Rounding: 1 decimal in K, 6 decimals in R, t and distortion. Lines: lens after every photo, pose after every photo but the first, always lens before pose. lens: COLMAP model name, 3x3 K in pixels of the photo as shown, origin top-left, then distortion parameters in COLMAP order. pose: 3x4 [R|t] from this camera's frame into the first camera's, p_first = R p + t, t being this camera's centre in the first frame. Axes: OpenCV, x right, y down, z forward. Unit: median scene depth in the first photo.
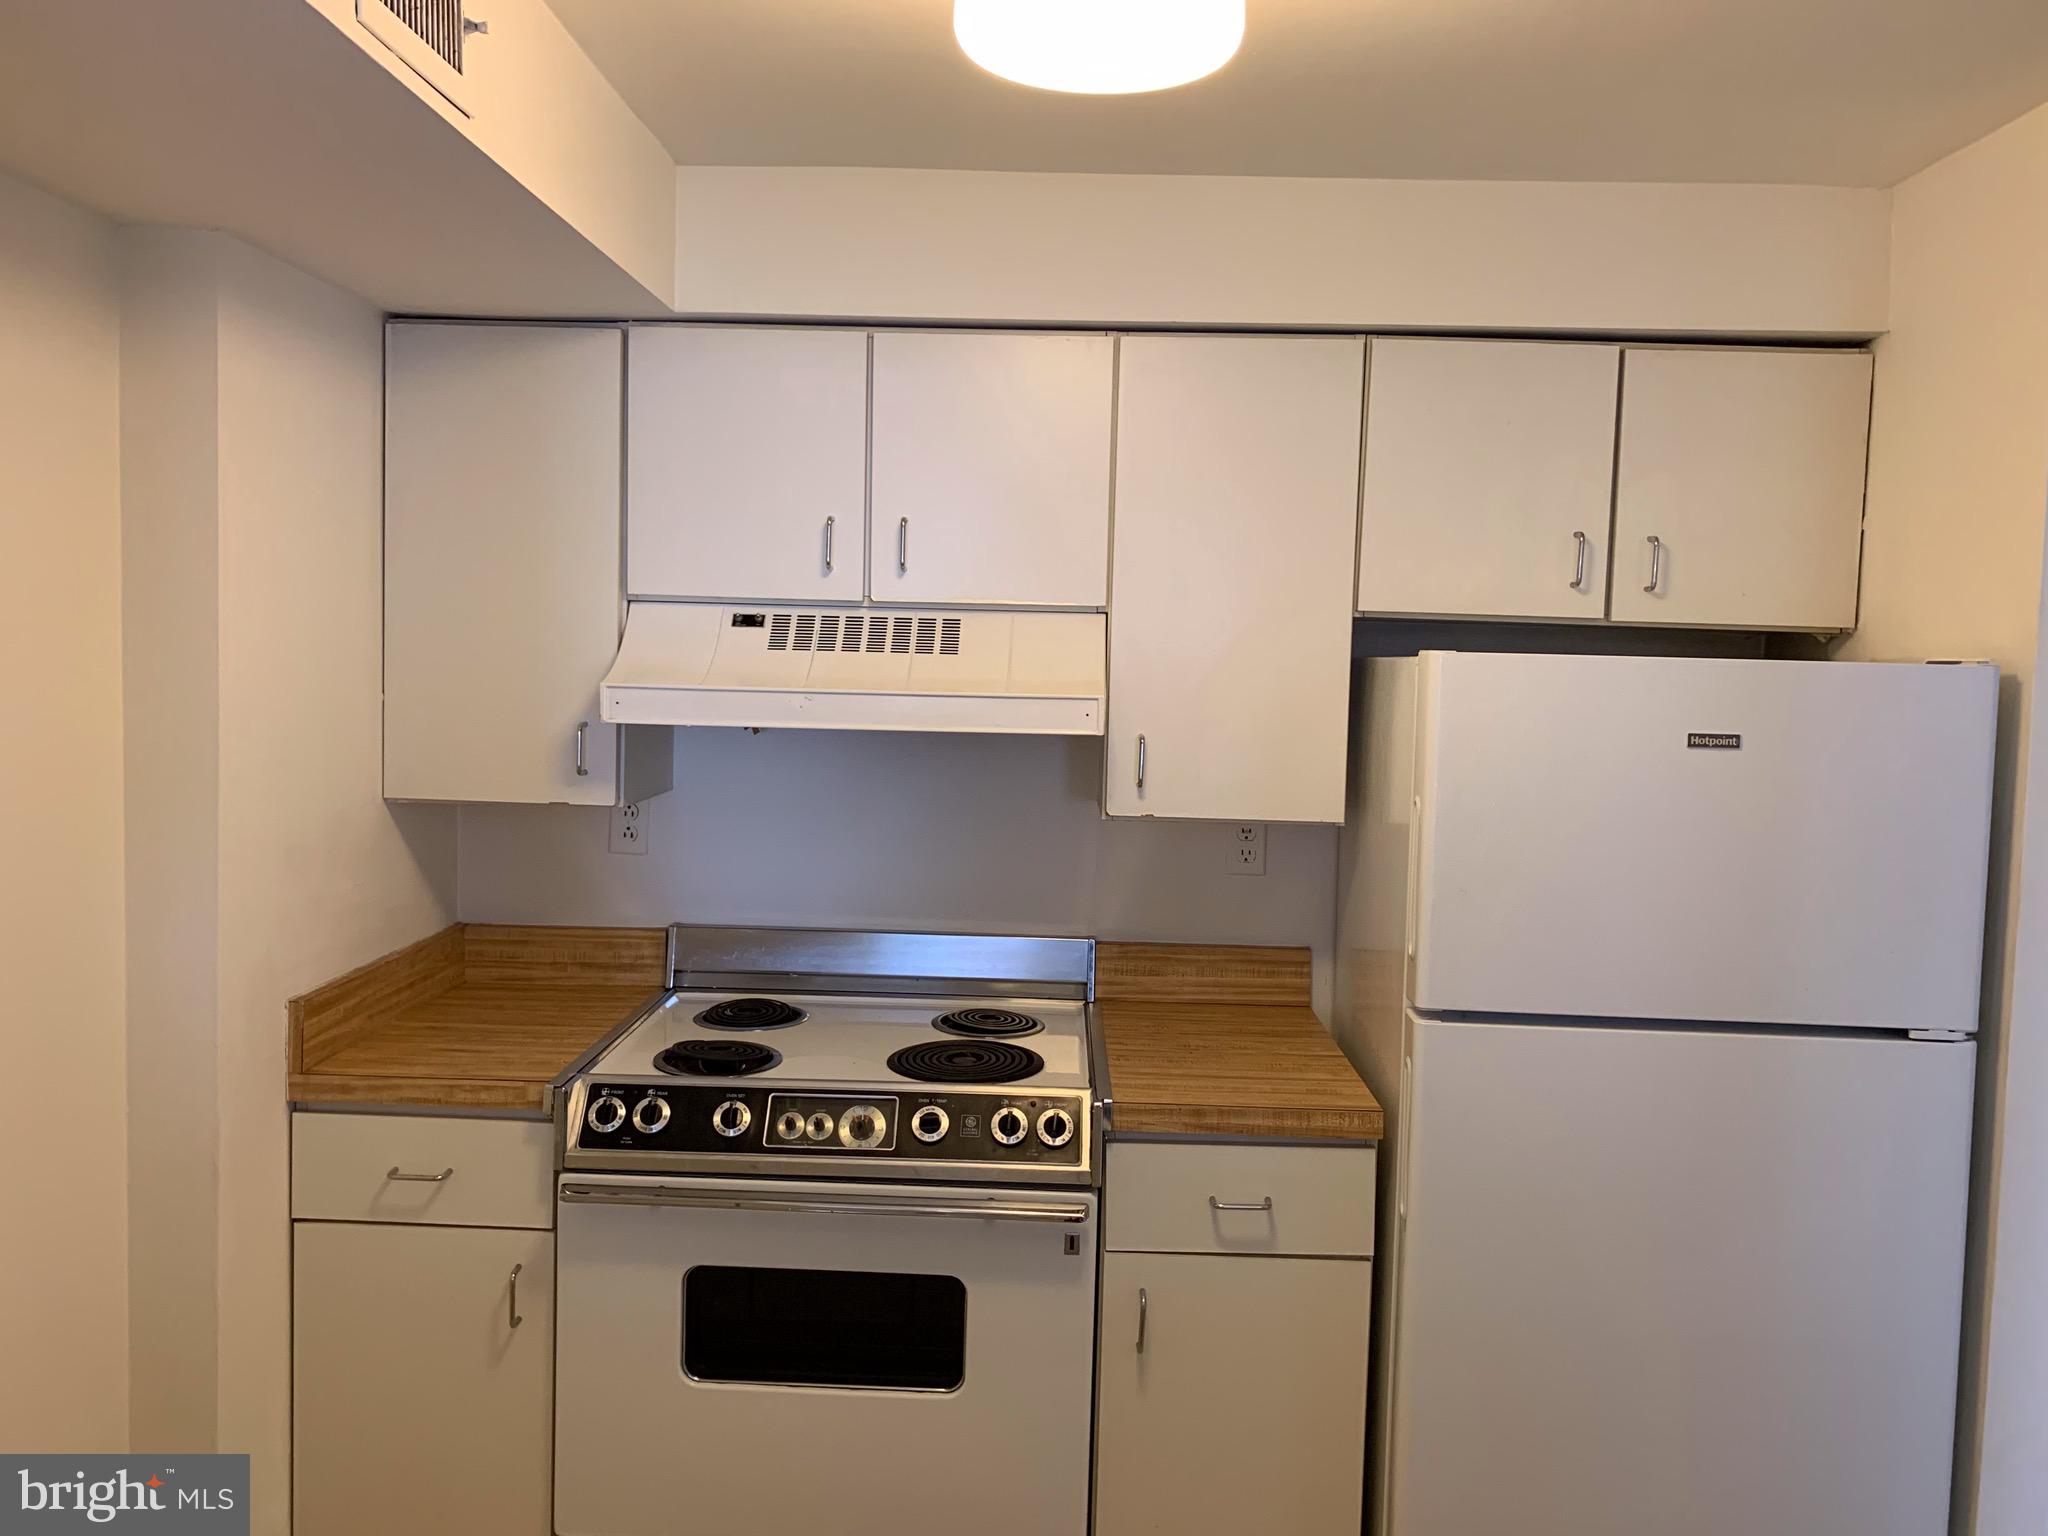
lens RADIAL K [[1616.4, 0, 1004.0], [0, 1616.4, 757.4], [0, 0, 1]] dist [0.087059, -0.116726]
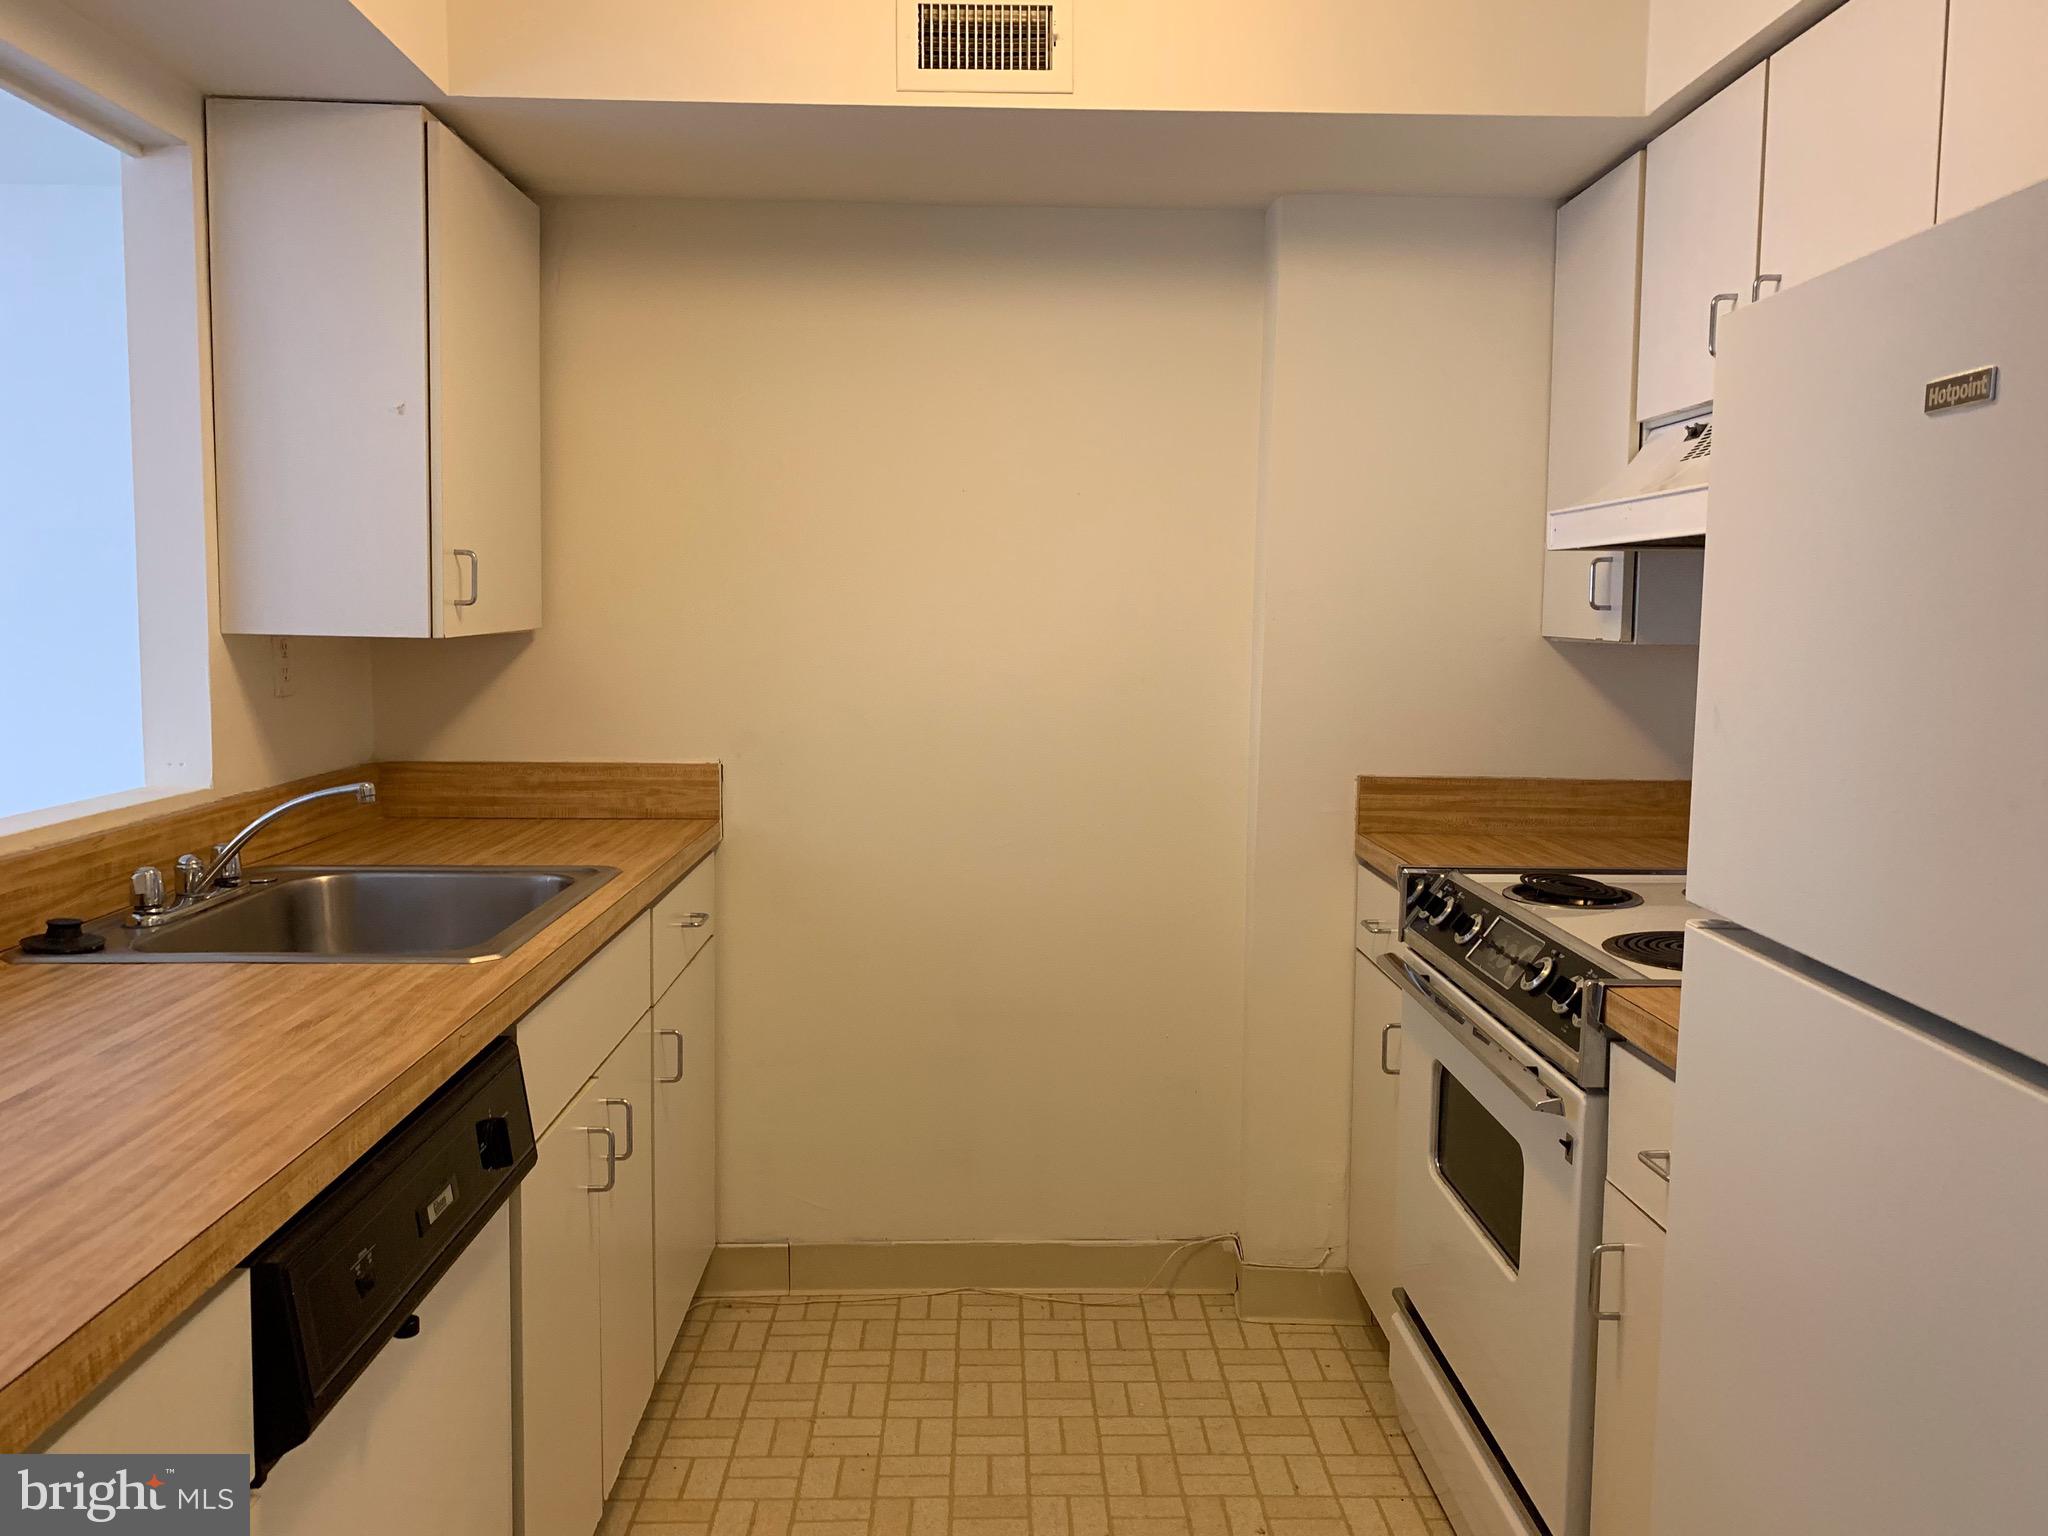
lens RADIAL K [[1616.4, 0, 1004.0], [0, 1616.4, 757.4], [0, 0, 1]] dist [0.087059, -0.116726]
pose [[0.063198, 0.068058, -0.995678, 0.801978], [-0.079387, 0.994853, 0.062963, 0.077017], [0.994839, 0.075064, 0.068276, 0.639584]]
